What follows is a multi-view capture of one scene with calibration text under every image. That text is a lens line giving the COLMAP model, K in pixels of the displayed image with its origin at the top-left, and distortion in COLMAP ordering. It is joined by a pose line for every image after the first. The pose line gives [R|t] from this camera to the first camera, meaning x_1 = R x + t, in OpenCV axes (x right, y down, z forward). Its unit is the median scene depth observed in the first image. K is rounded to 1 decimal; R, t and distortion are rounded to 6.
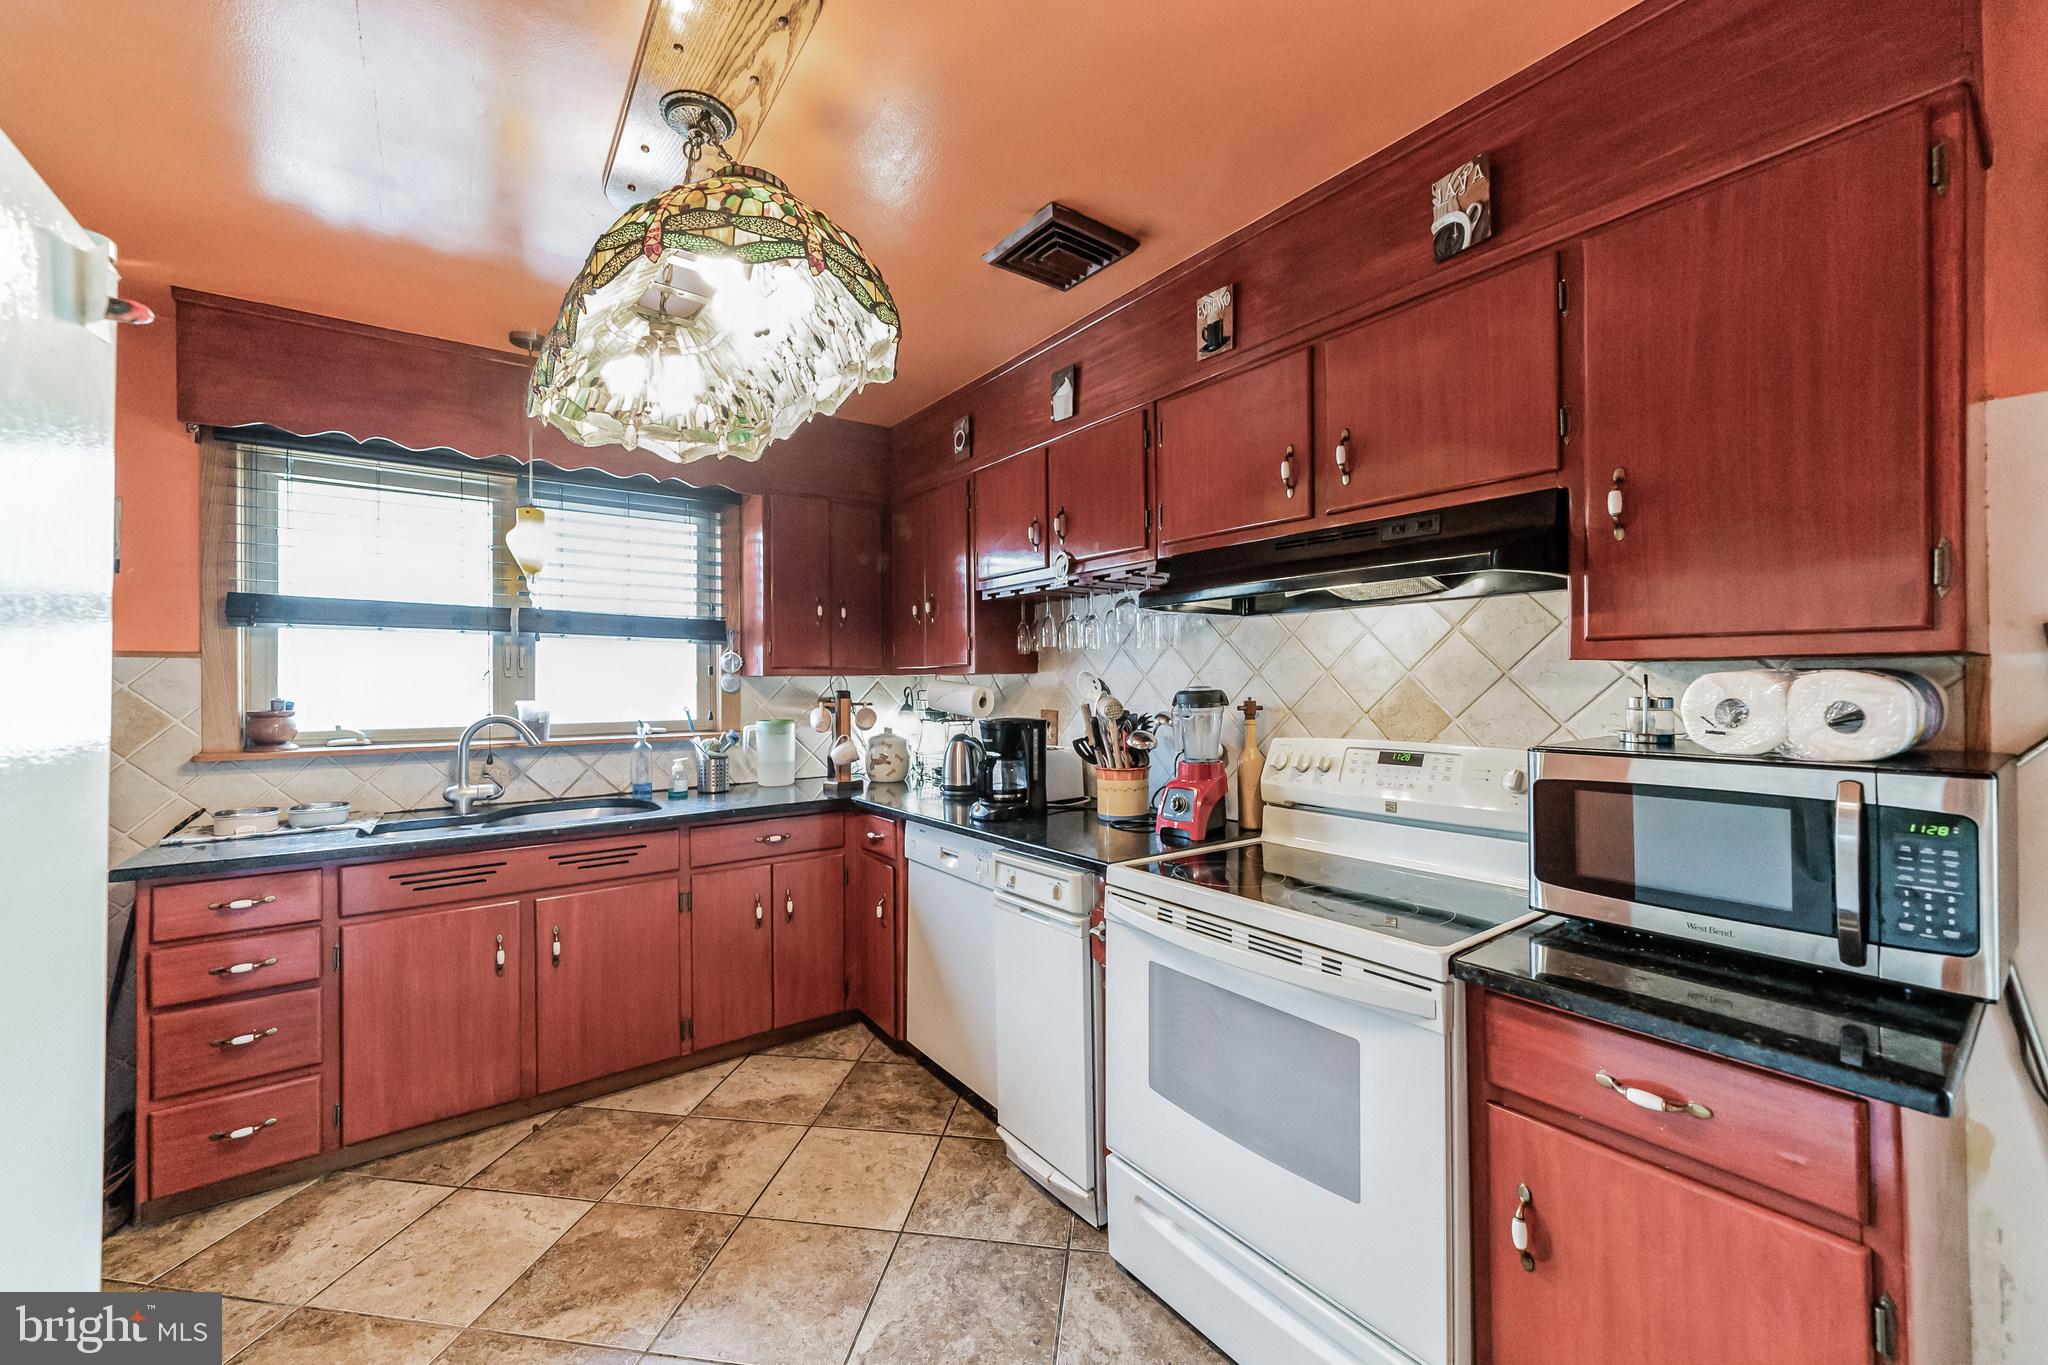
lens RADIAL K [[769.3, 0, 1016.8], [0, 769.3, 675.2], [0, 0, 1]] dist [-0.001960, 0.000519]
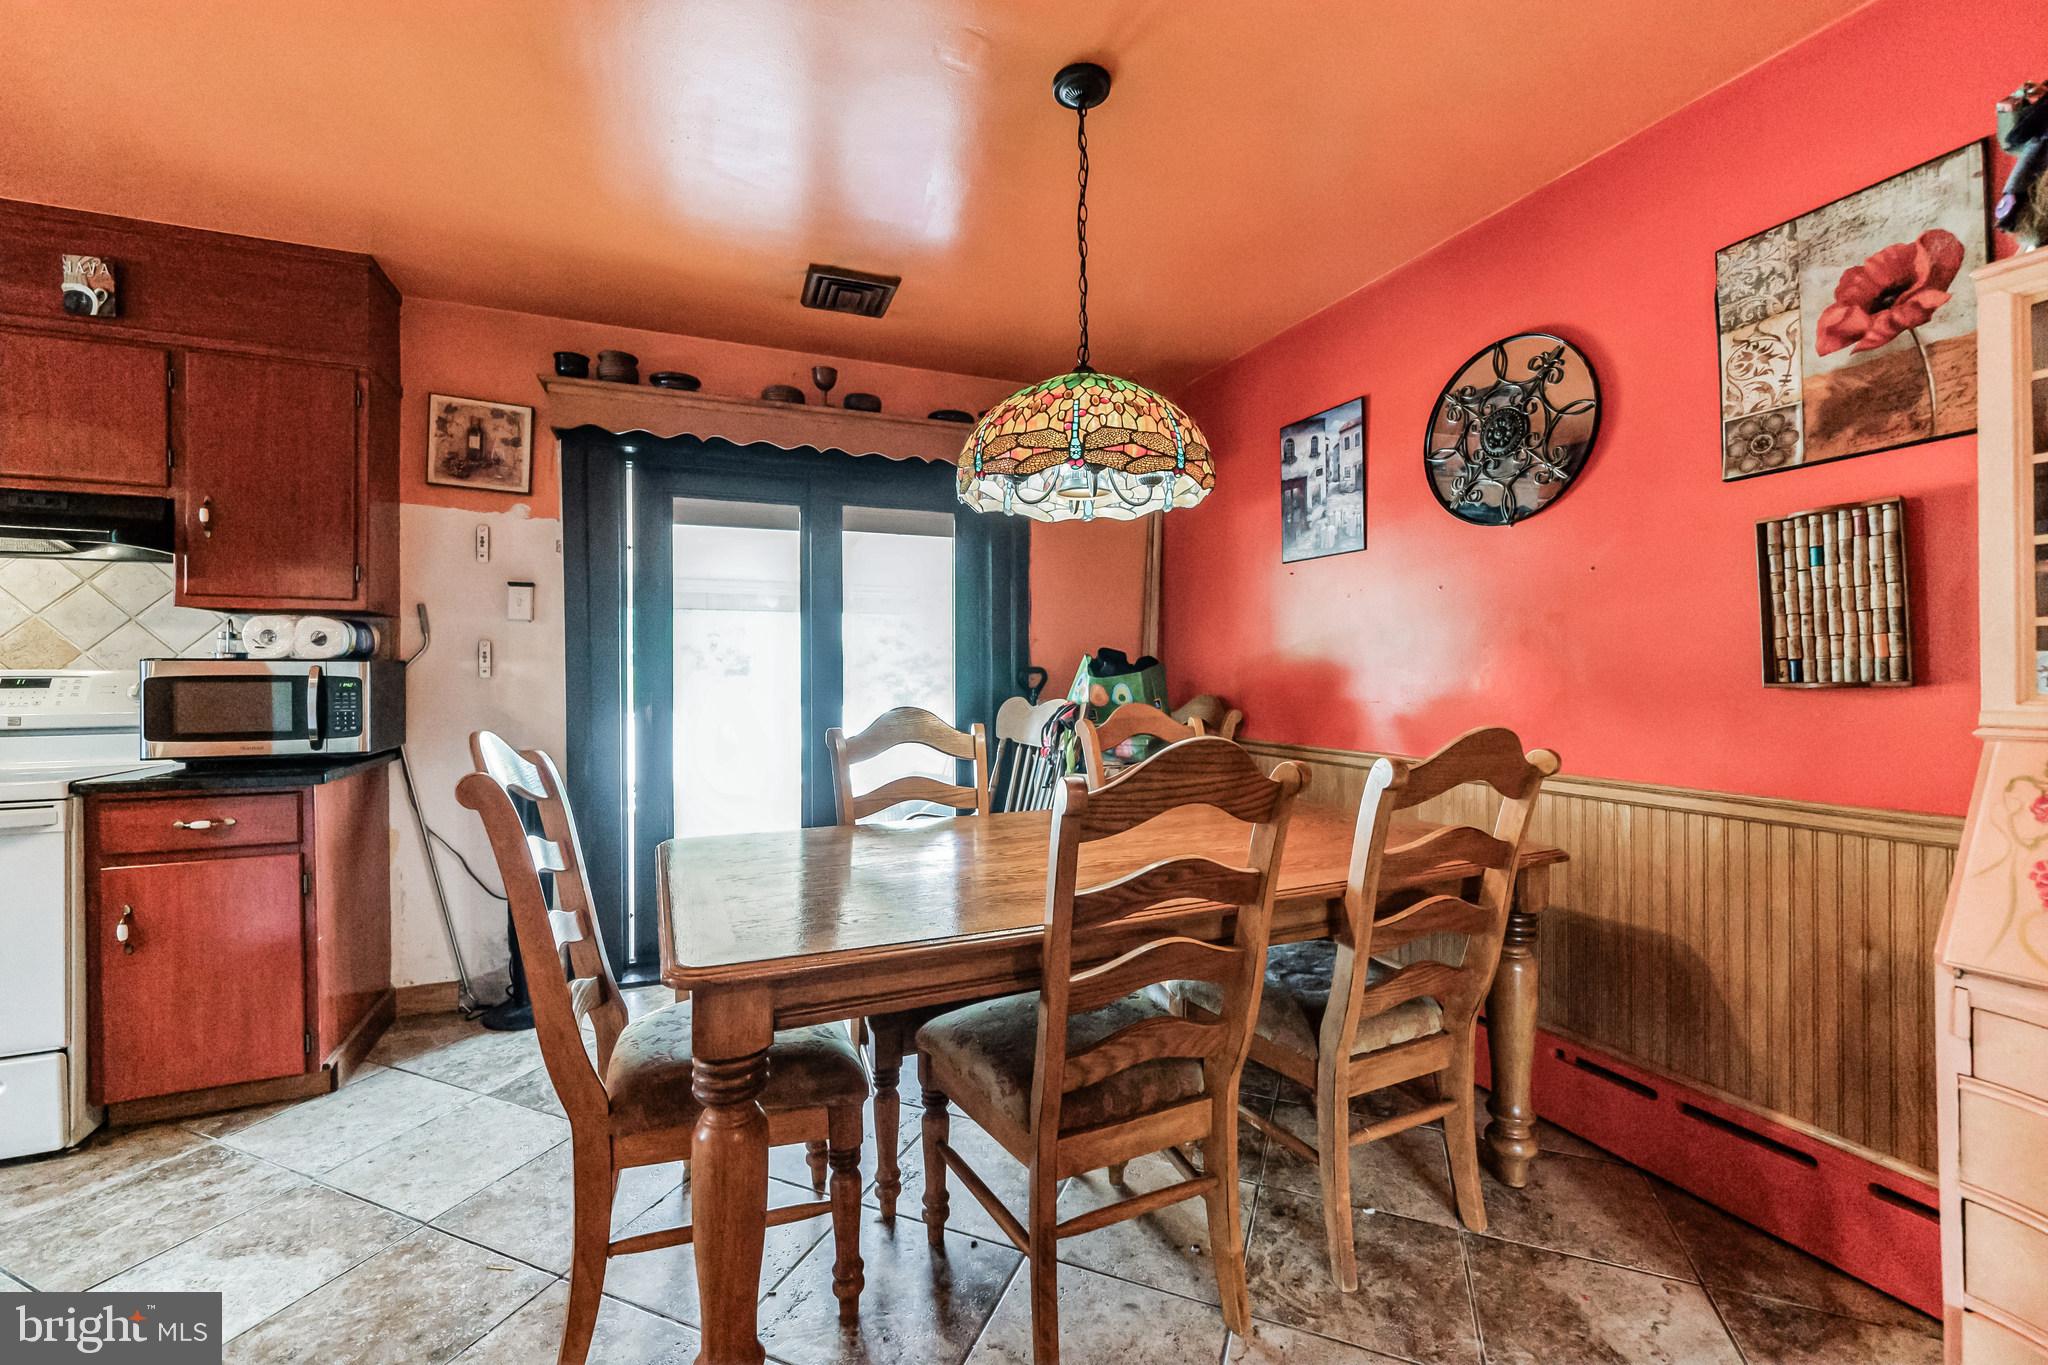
lens RADIAL K [[815.3, 0, 1010.0], [0, 815.3, 664.6], [0, 0, 1]] dist [0.001993, -0.001157]
pose [[0.223678, 0.005862, 0.974645, -0.427430], [-0.000214, 0.999982, -0.005965, 0.086149], [-0.974663, 0.001125, 0.223676, -0.840133]]
